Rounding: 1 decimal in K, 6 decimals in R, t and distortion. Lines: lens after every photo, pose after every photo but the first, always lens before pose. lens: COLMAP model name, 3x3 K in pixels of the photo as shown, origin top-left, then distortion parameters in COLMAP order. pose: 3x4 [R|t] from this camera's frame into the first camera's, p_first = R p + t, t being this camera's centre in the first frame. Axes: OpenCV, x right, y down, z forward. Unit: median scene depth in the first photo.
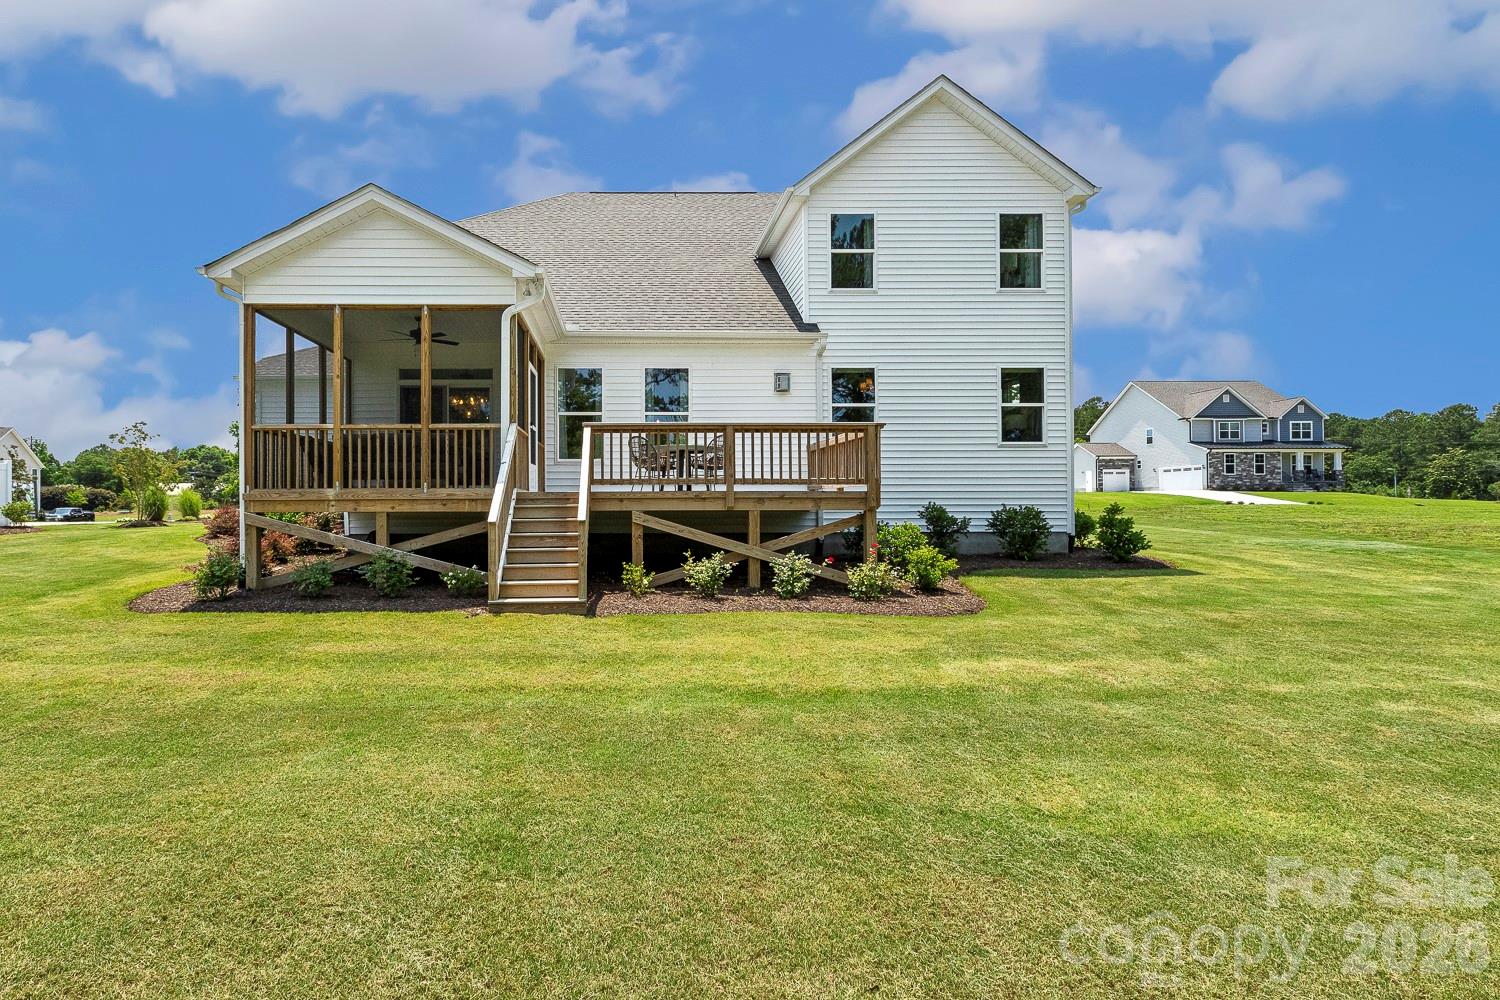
lens RADIAL K [[680.6, 0, 752.0], [0, 680.6, 496.1], [0, 0, 1]] dist [0.001659, -0.002287]
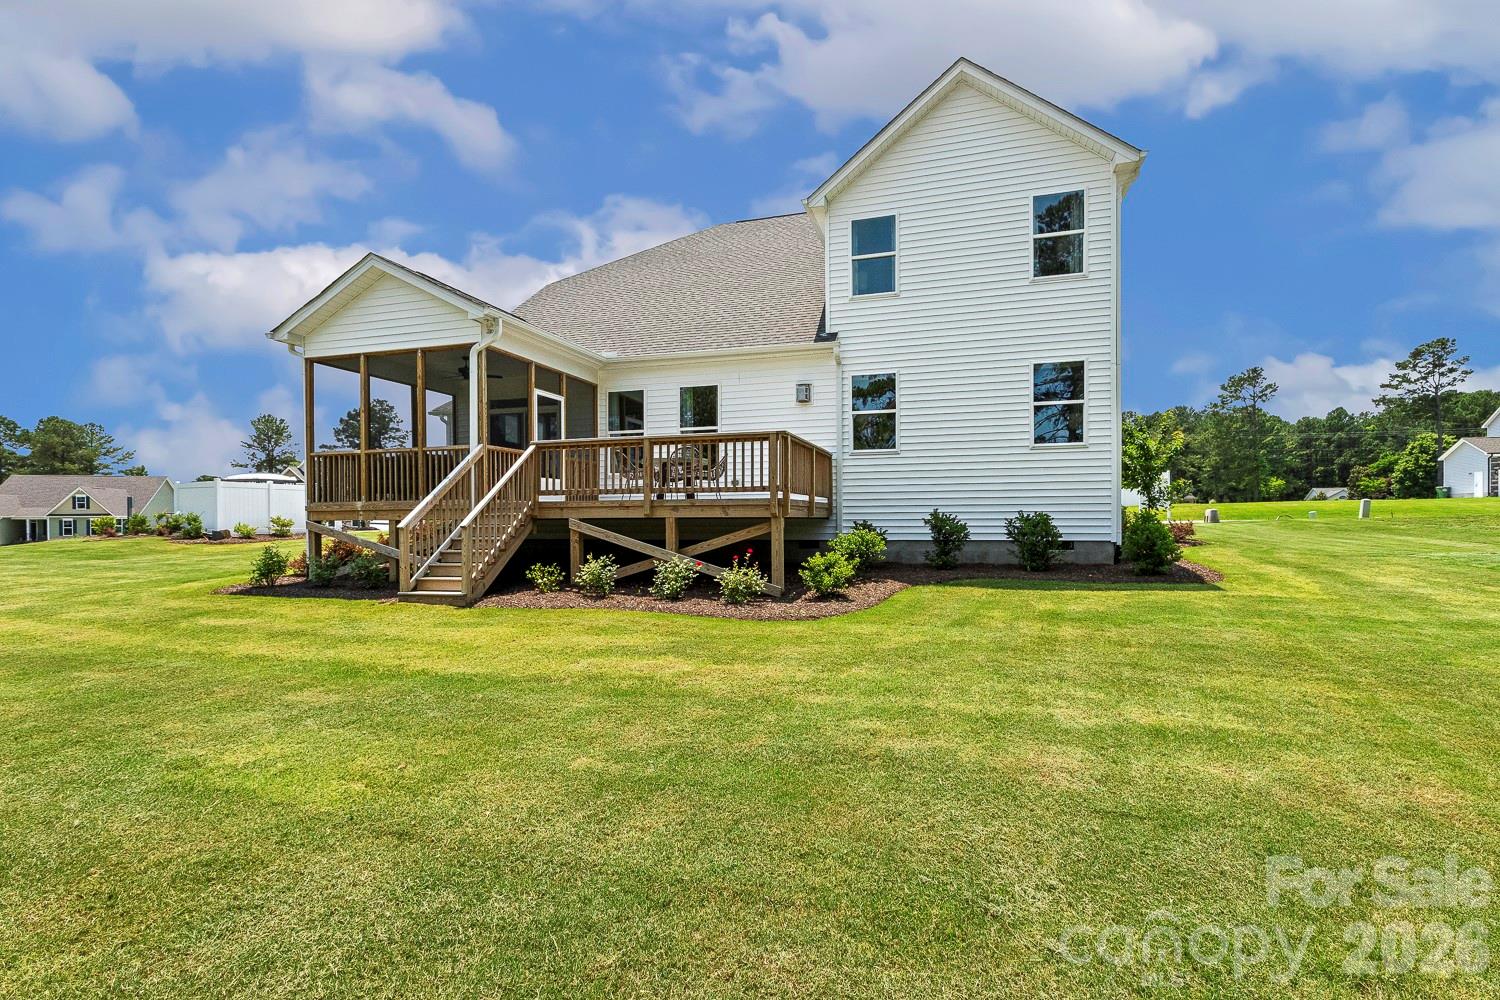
lens RADIAL K [[680.6, 0, 755.0], [0, 680.6, 512.0], [0, 0, 1]] dist [0.001659, -0.002287]
pose [[0.960058, -0.003484, -0.279778, 0.273079], [0.007175, 0.999900, 0.012169, -0.000552], [0.279708, -0.013690, 0.959988, -0.001886]]
